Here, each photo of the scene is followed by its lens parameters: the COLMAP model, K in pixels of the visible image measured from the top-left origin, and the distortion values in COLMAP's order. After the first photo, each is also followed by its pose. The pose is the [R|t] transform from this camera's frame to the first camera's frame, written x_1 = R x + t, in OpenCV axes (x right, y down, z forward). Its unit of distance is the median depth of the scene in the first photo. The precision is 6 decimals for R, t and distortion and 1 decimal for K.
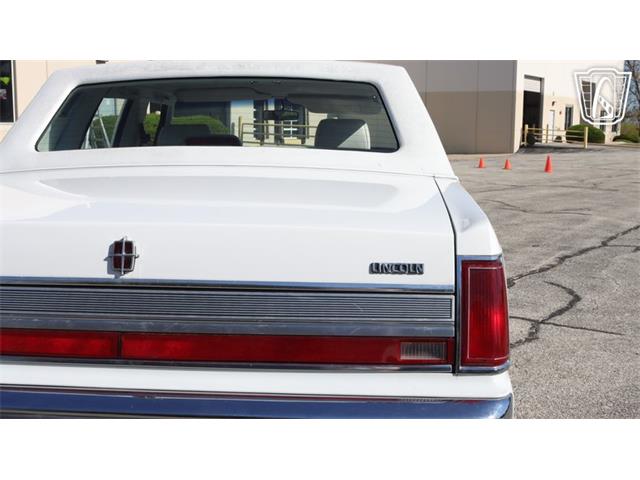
lens RADIAL K [[774.3, 0, 315.1], [0, 774.3, 241.9], [0, 0, 1]] dist [-0.057791, 0.000000]
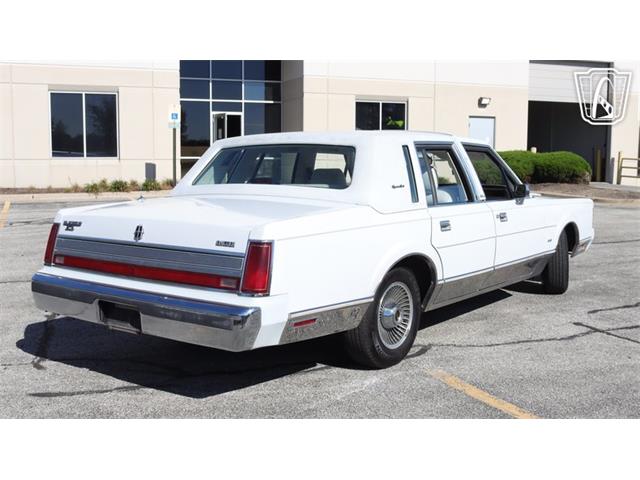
lens RADIAL K [[774.3, 0, 323.5], [0, 774.3, 239.2], [0, 0, 1]] dist [-0.057791, 0.000000]
pose [[0.832058, 0.052055, -0.552241, 0.543829], [-0.075718, 0.996926, -0.020113, 0.015838], [0.549496, 0.058549, 0.833442, -0.226226]]
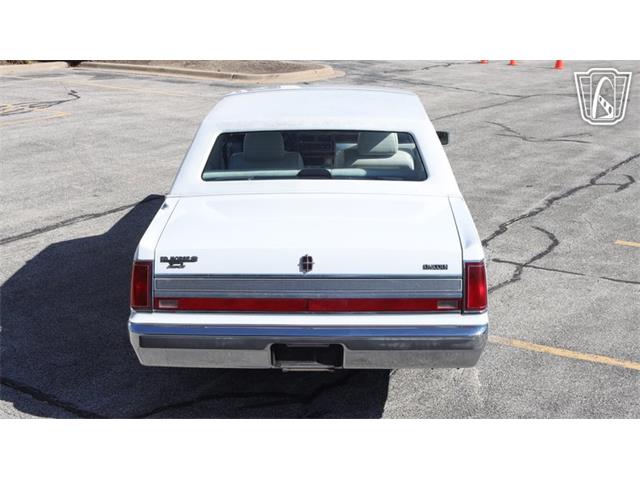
lens RADIAL K [[1052.8, 0, 323.0], [0, 1052.8, 243.8], [0, 0, 1]] dist [-0.023133, 0.000000]
pose [[0.998162, -0.020913, 0.056874, -0.135162], [0.013843, 0.992436, 0.121978, -0.142025], [-0.058995, -0.120967, 0.990902, -0.682434]]
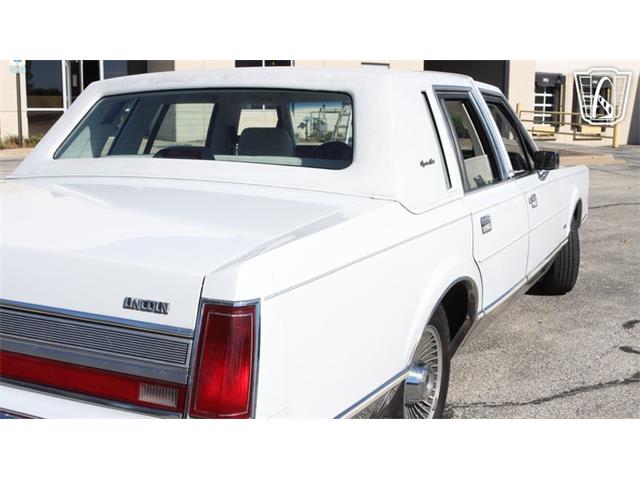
lens RADIAL K [[774.3, 0, 324.3], [0, 774.3, 244.9], [0, 0, 1]] dist [-0.057791, 0.000000]
pose [[0.919569, 0.065592, -0.387415, 0.244584], [-0.055671, 0.997771, 0.036791, -0.032022], [0.388964, -0.012264, 0.921171, 0.073379]]
